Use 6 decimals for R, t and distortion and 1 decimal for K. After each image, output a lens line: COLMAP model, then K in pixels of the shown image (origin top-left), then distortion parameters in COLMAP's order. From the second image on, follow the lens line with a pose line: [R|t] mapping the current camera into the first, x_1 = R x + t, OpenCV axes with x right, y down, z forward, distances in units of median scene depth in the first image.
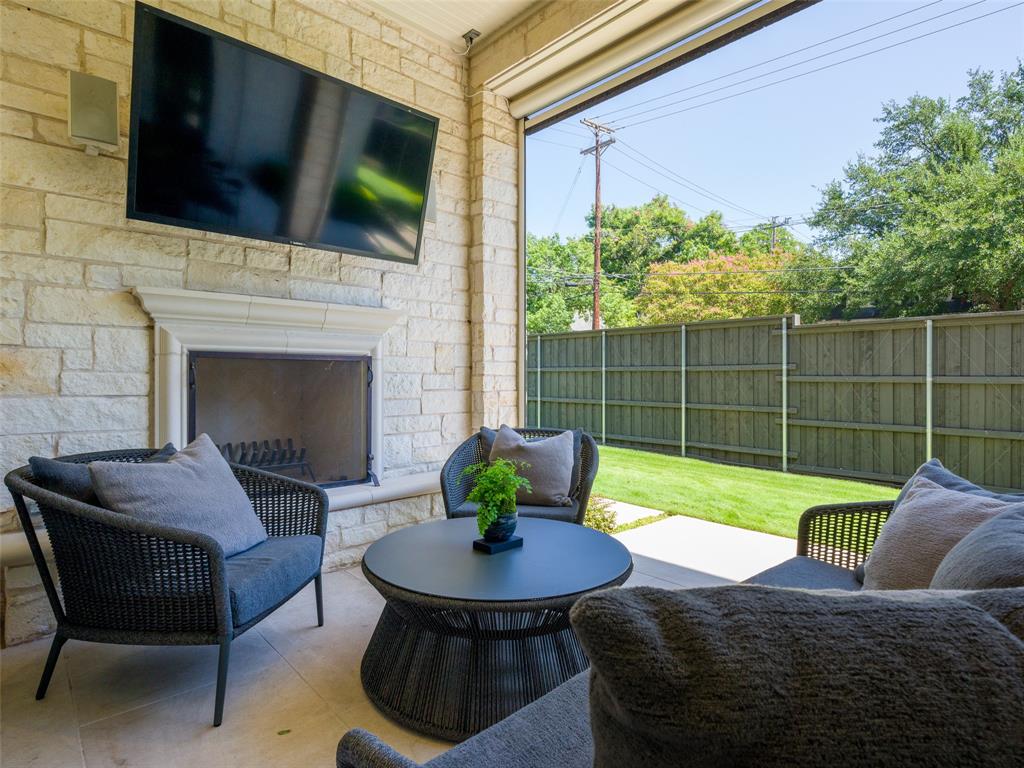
lens RADIAL K [[544.5, 0, 512.0], [0, 544.5, 384.0], [0, 0, 1]] dist [-0.002056, 0.000254]
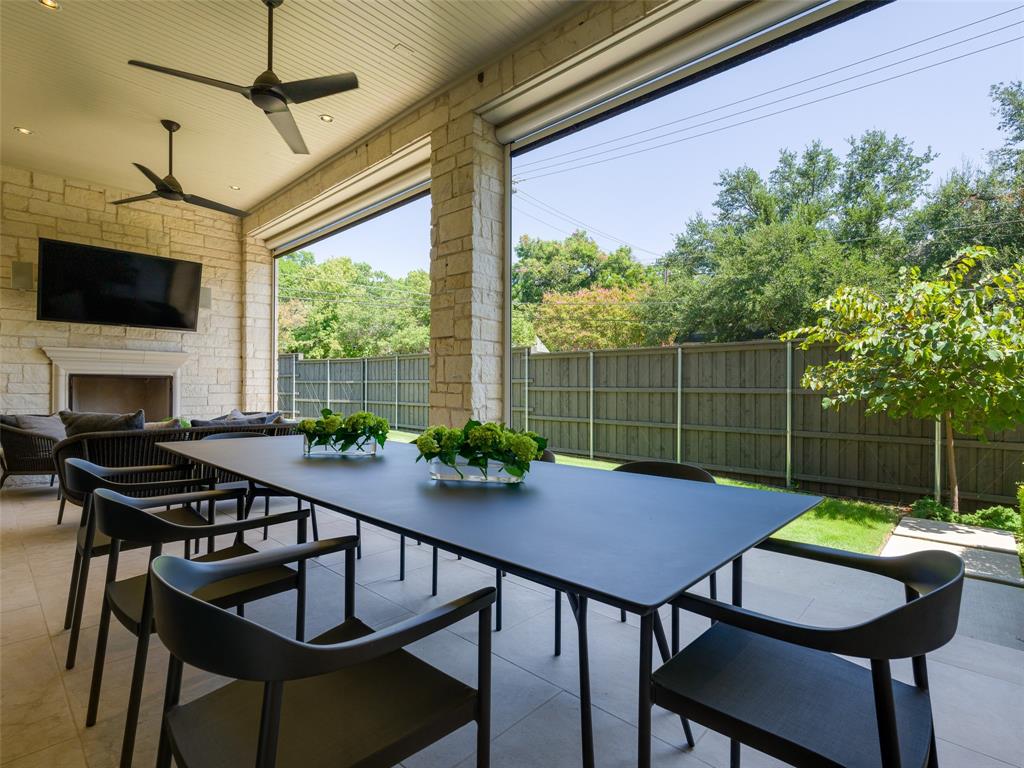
lens RADIAL K [[507.6, 0, 515.2], [0, 507.6, 393.5], [0, 0, 1]] dist [-0.002773, -0.000633]
pose [[0.997543, 0.003332, 0.069973, 0.730524], [-0.003299, 0.999994, -0.000578, 0.009738], [-0.069975, 0.000346, 0.997549, -0.809832]]
